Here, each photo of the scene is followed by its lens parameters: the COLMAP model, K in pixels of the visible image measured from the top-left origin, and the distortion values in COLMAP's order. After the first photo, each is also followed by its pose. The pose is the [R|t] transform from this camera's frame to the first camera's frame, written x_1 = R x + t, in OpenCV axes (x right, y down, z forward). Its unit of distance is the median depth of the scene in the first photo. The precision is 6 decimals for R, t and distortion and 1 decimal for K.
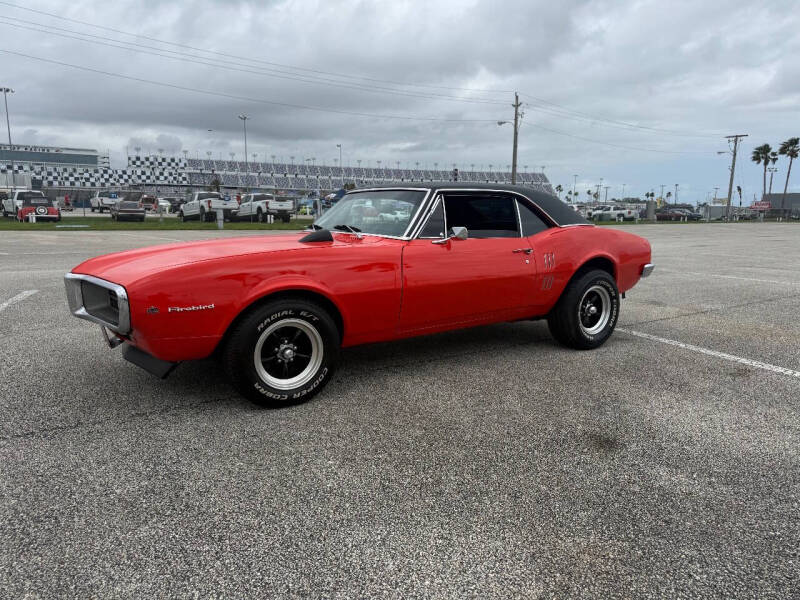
lens RADIAL K [[566.9, 0, 403.0], [0, 566.9, 314.3], [0, 0, 1]] dist [0.058634, -0.072823]
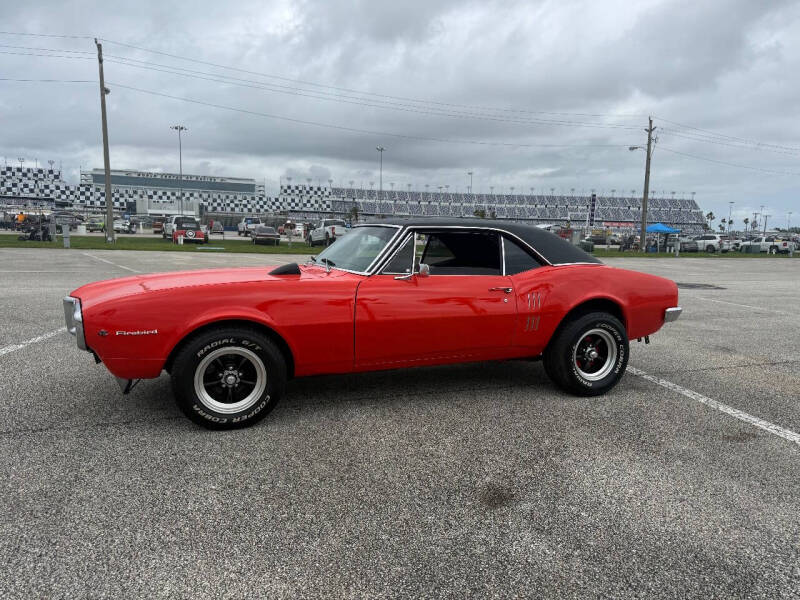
lens RADIAL K [[566.9, 0, 404.1], [0, 566.9, 308.3], [0, 0, 1]] dist [0.058634, -0.072823]
pose [[0.973579, 0.042183, -0.224420, 0.027210], [-0.054332, 0.997357, -0.048233, -0.002344], [0.221793, 0.059151, 0.973298, 0.001890]]
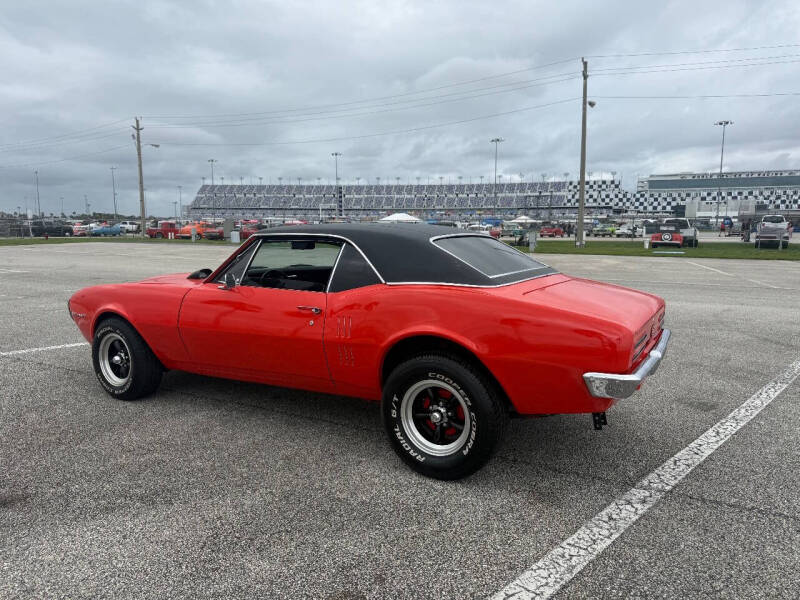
lens RADIAL K [[566.9, 0, 403.4], [0, 566.9, 307.9], [0, 0, 1]] dist [0.058634, -0.072823]
pose [[0.420677, 0.112106, -0.900257, 0.100560], [-0.158512, 0.986154, 0.048732, -0.017546], [0.893255, 0.122202, 0.432622, 0.078161]]
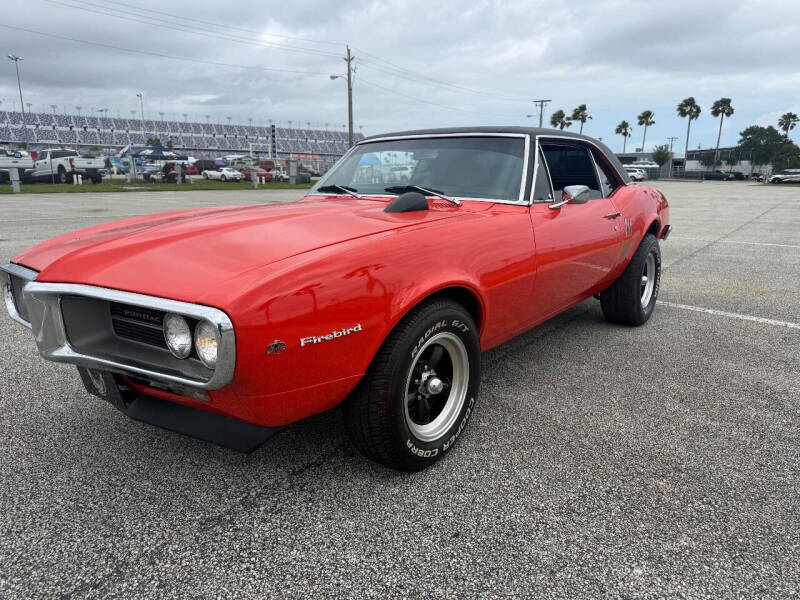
lens RADIAL K [[566.9, 0, 402.6], [0, 566.9, 314.5], [0, 0, 1]] dist [0.058634, -0.072823]
pose [[0.952147, -0.075540, 0.296159, -0.033023], [0.055529, 0.995605, 0.075420, -0.004942], [-0.300555, -0.055365, 0.952156, 0.030811]]
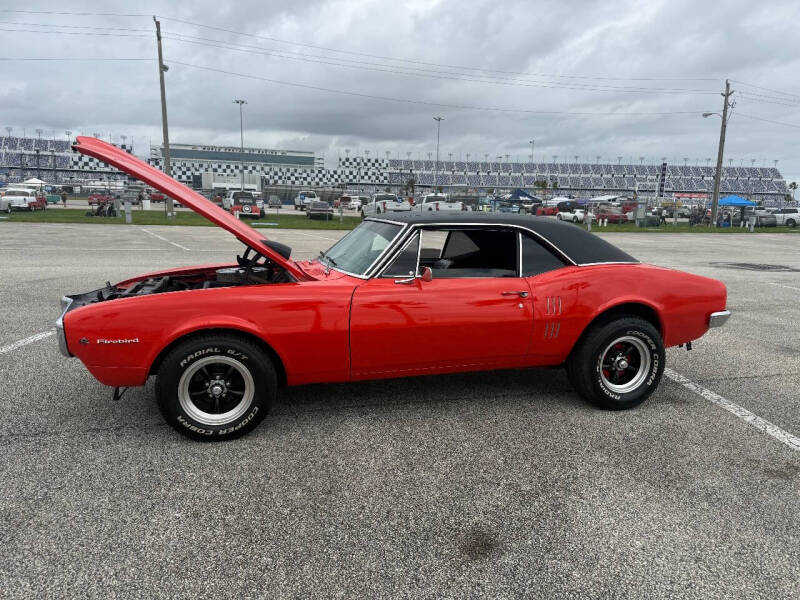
lens RADIAL K [[566.9, 0, 401.2], [0, 566.9, 307.2], [0, 0, 1]] dist [0.058634, -0.072823]
pose [[0.944007, 0.068373, -0.322763, 0.033326], [-0.070508, 0.997498, 0.005087, -0.008284], [0.322304, 0.017955, 0.946466, 0.010933]]
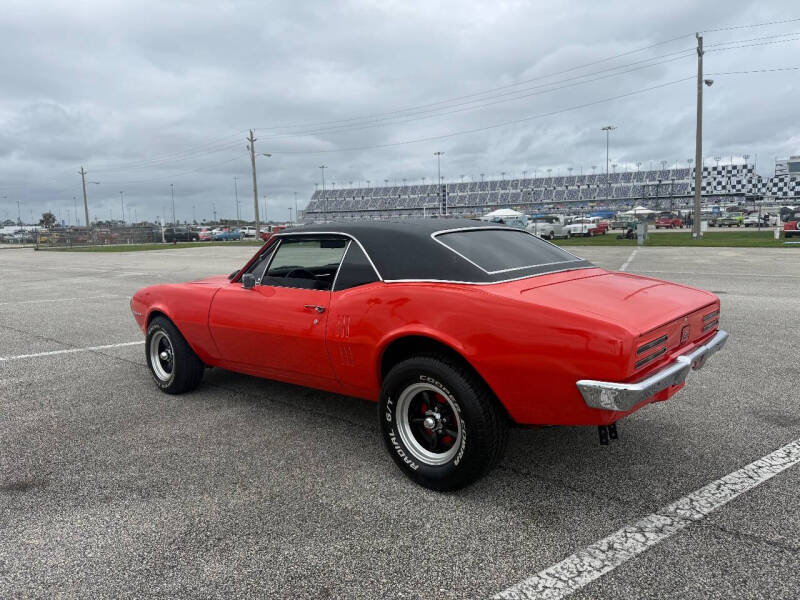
lens RADIAL K [[566.9, 0, 393.8], [0, 566.9, 301.1], [0, 0, 1]] dist [0.058634, -0.072823]
pose [[0.231807, 0.103322, -0.967259, 0.102052], [-0.143844, 0.987053, 0.070963, -0.019585], [0.962068, 0.122684, 0.243668, 0.092500]]
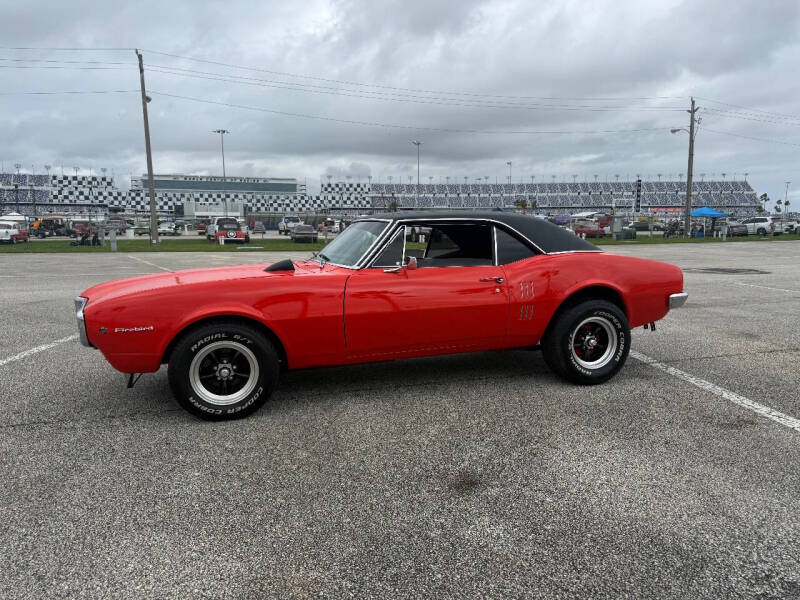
lens RADIAL K [[566.9, 0, 404.3], [0, 566.9, 303.6], [0, 0, 1]] dist [0.058634, -0.072823]
pose [[0.954787, 0.019809, -0.296630, 0.036096], [-0.033952, 0.998515, -0.042602, -0.002344], [0.295346, 0.050747, 0.954042, 0.002479]]
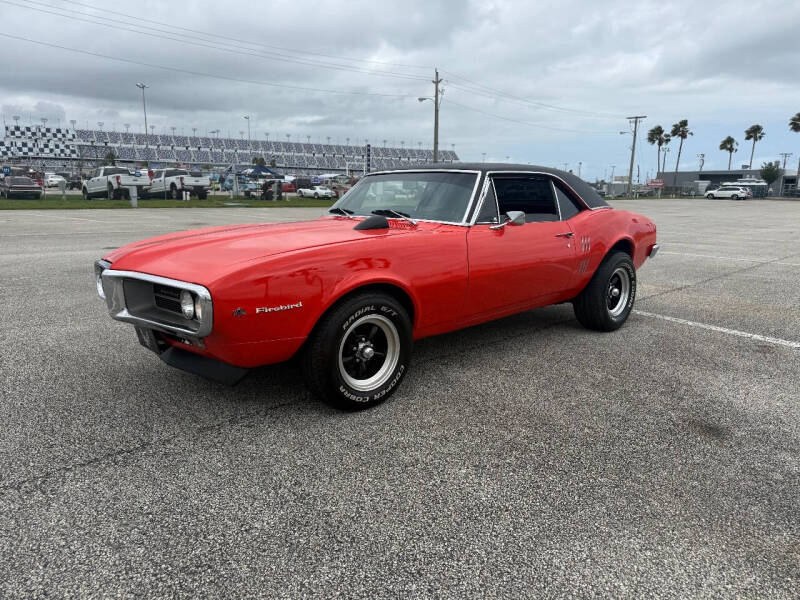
lens RADIAL K [[566.9, 0, 404.7], [0, 566.9, 314.1], [0, 0, 1]] dist [0.058634, -0.072823]
pose [[0.987826, -0.031644, 0.152310, -0.021929], [0.025665, 0.998827, 0.041065, -0.002276], [-0.153431, -0.036656, 0.987479, 0.006547]]
